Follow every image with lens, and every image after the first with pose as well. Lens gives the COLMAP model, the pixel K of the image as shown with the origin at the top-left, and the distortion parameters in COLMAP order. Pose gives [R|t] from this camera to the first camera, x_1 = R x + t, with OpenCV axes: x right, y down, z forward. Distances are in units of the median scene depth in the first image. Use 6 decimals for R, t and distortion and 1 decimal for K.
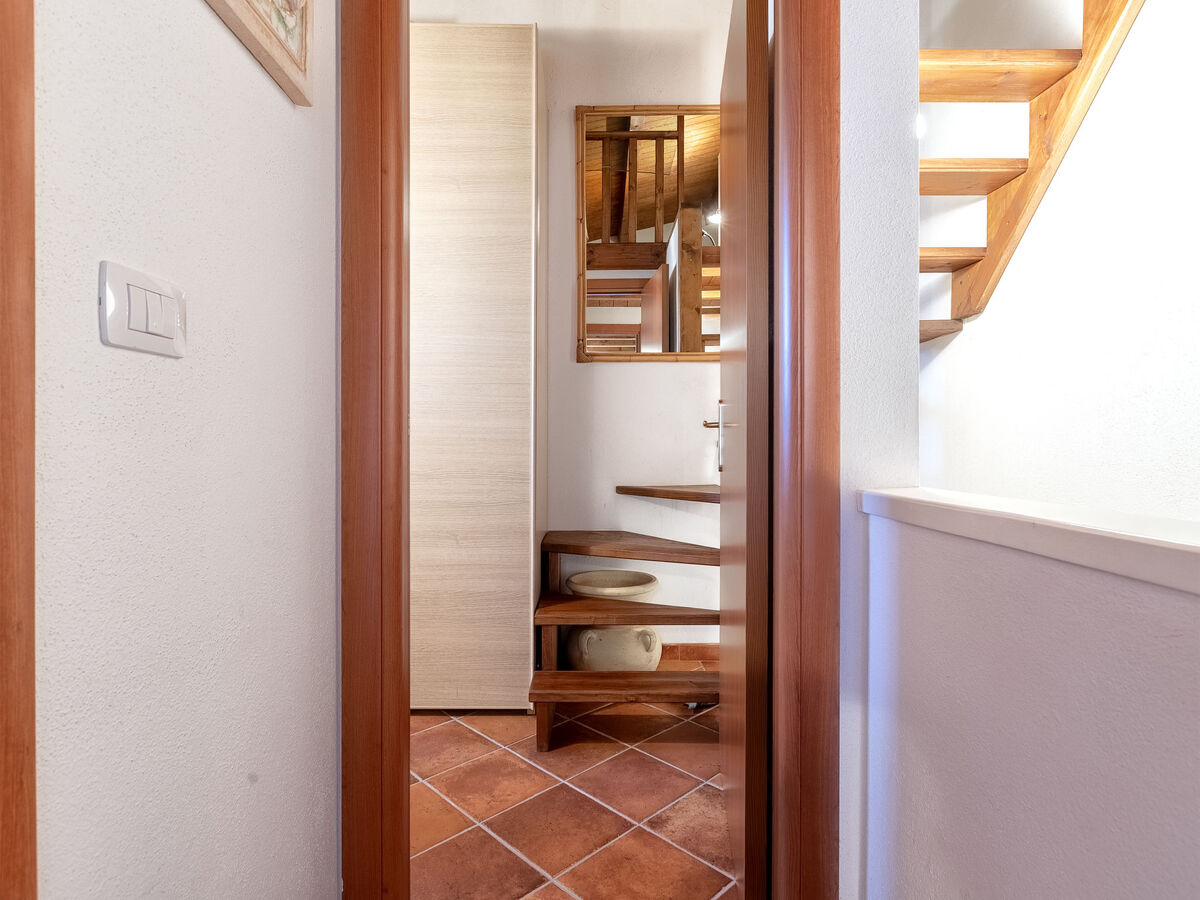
lens RADIAL K [[636.4, 0, 600.0], [0, 636.4, 450.0], [0, 0, 1]] dist [-0.006189, -0.000665]
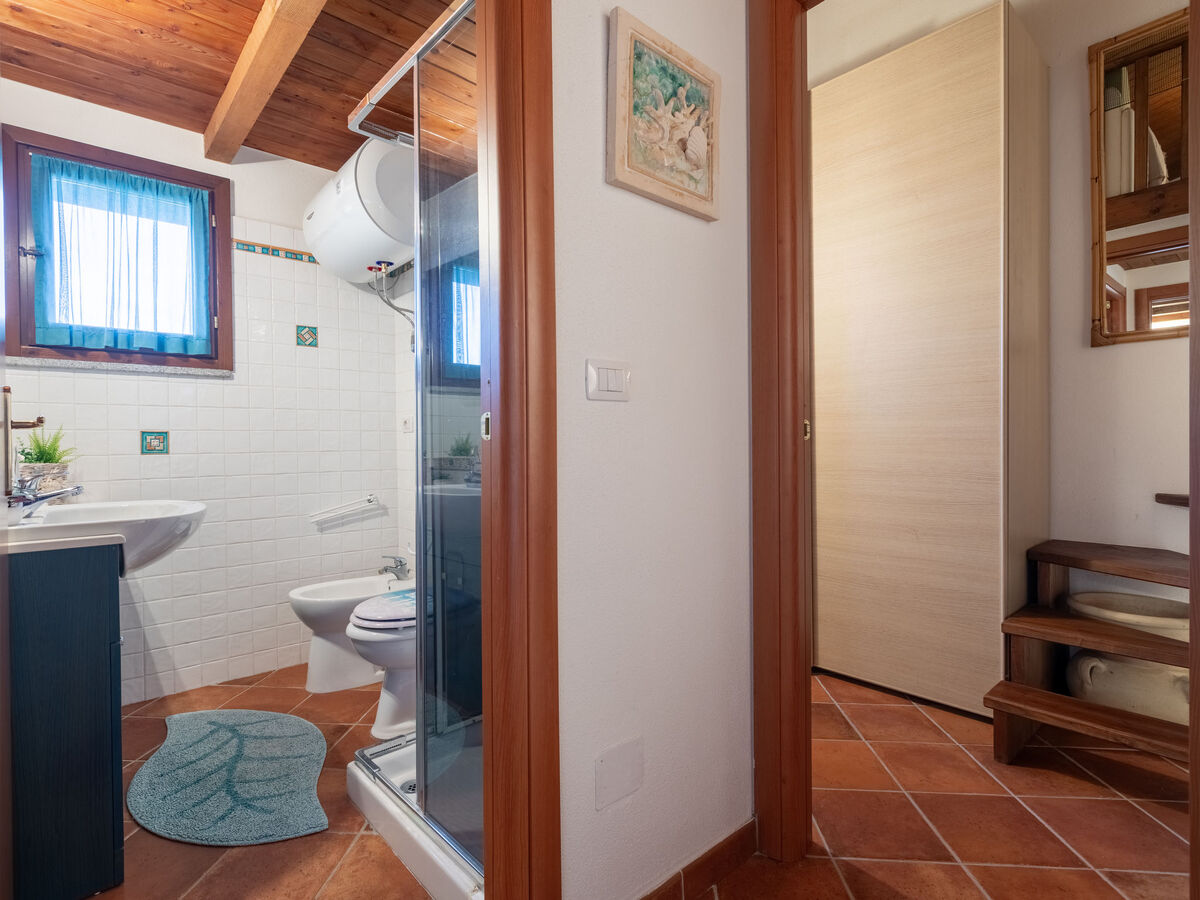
lens RADIAL K [[604.1, 0, 564.2], [0, 604.1, 453.0], [0, 0, 1]] dist [-0.002878, -0.000416]
pose [[0.626777, -0.001184, -0.779198, 0.199452], [0.005391, 0.999981, 0.002817, -0.000481], [0.779180, -0.005967, 0.626771, -0.082691]]
